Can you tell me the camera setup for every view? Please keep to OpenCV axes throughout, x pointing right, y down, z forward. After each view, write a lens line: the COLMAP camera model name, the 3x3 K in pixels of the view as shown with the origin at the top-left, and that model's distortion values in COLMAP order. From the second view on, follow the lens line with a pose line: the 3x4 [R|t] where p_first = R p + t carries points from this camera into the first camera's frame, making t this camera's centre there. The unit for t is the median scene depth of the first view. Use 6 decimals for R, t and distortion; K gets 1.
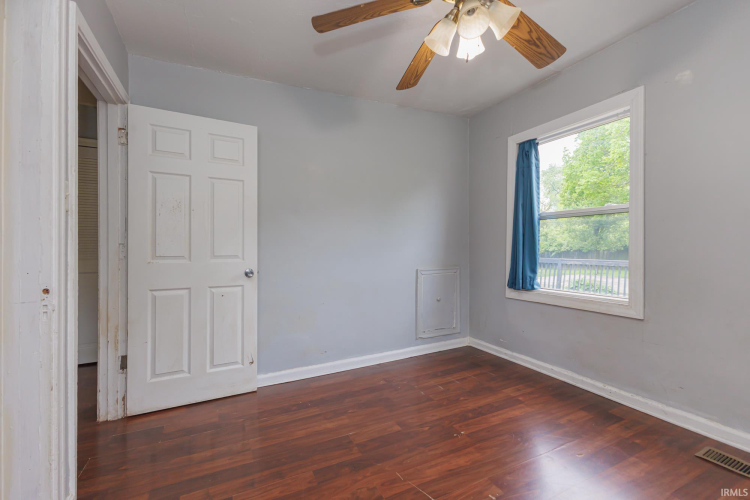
lens RADIAL K [[325.1, 0, 377.3], [0, 325.1, 246.4], [0, 0, 1]] dist [0.000152, -0.000268]
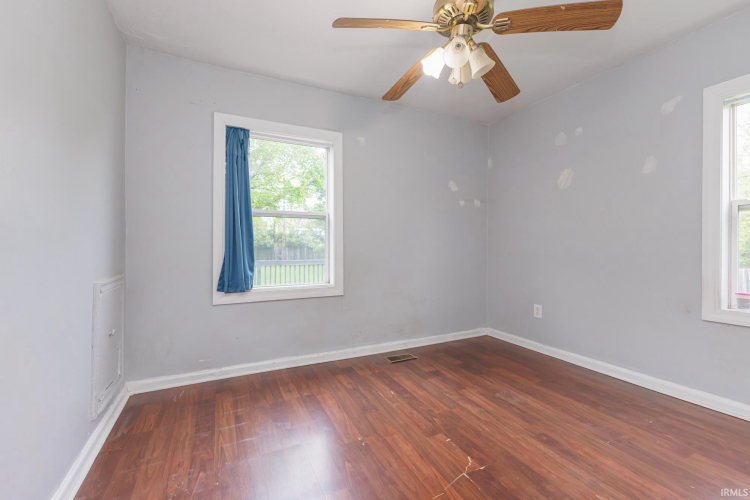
lens RADIAL K [[310.9, 0, 378.3], [0, 310.9, 249.3], [0, 0, 1]] dist [-0.008674, -0.000017]
pose [[0.004380, 0.008626, 0.999953, -0.474989], [0.000559, 0.999963, -0.008628, 0.028821], [-0.999990, 0.000597, 0.004375, 0.712792]]
